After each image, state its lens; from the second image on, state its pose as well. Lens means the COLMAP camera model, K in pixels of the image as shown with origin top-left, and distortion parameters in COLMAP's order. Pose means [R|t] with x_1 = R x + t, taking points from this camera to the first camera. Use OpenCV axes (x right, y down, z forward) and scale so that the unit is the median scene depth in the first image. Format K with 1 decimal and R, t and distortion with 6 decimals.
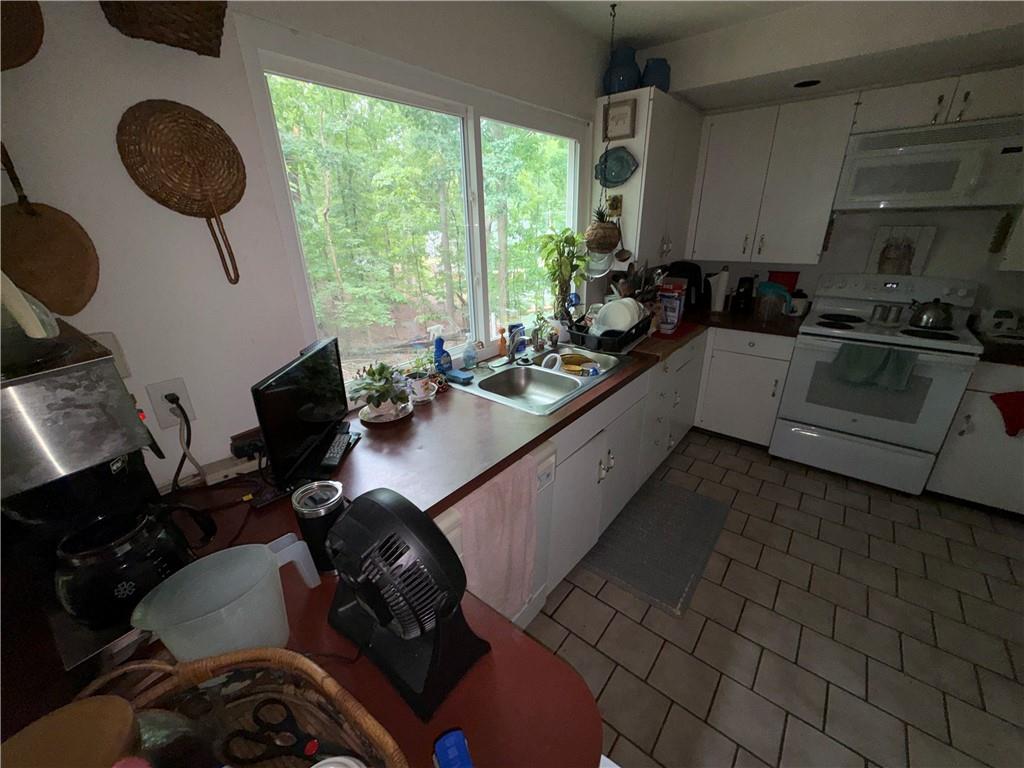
lens RADIAL K [[406.2, 0, 511.0], [0, 406.2, 383.3], [0, 0, 1]] dist [-0.000712, -0.000153]
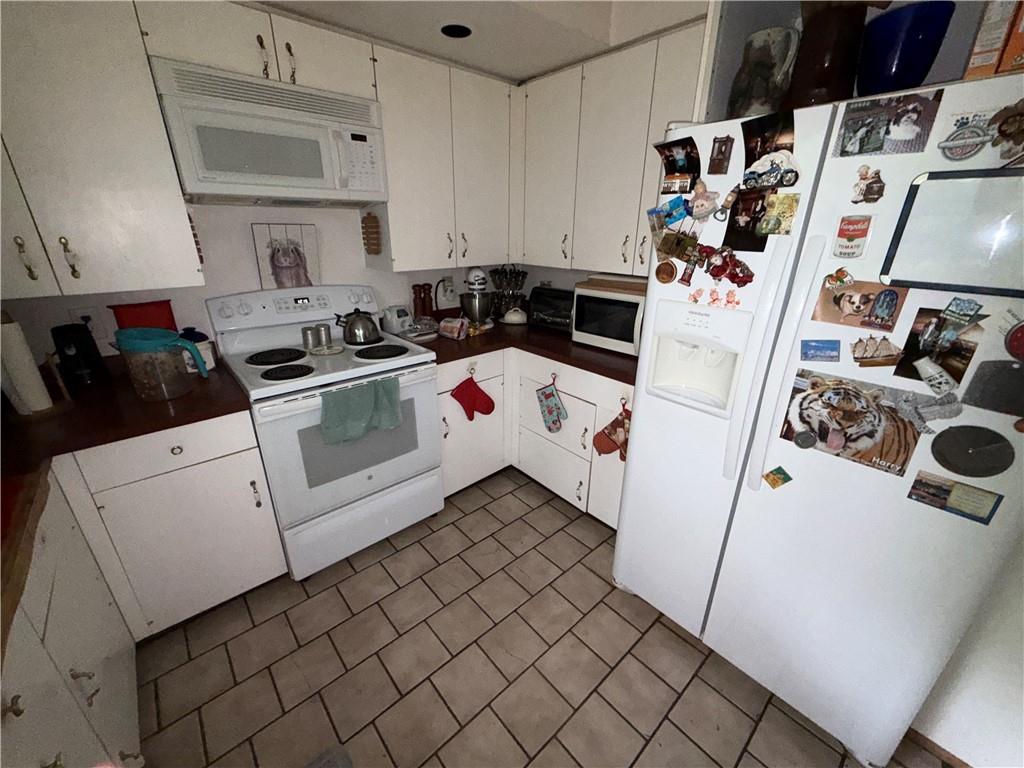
lens RADIAL K [[406.2, 0, 507.6], [0, 406.2, 387.3], [0, 0, 1]] dist [-0.000712, -0.000153]
pose [[0.160153, -0.342183, 0.925884, 0.225954], [0.353387, 0.895696, 0.269900, -0.167609], [-0.921666, 0.283970, 0.264371, 0.487634]]
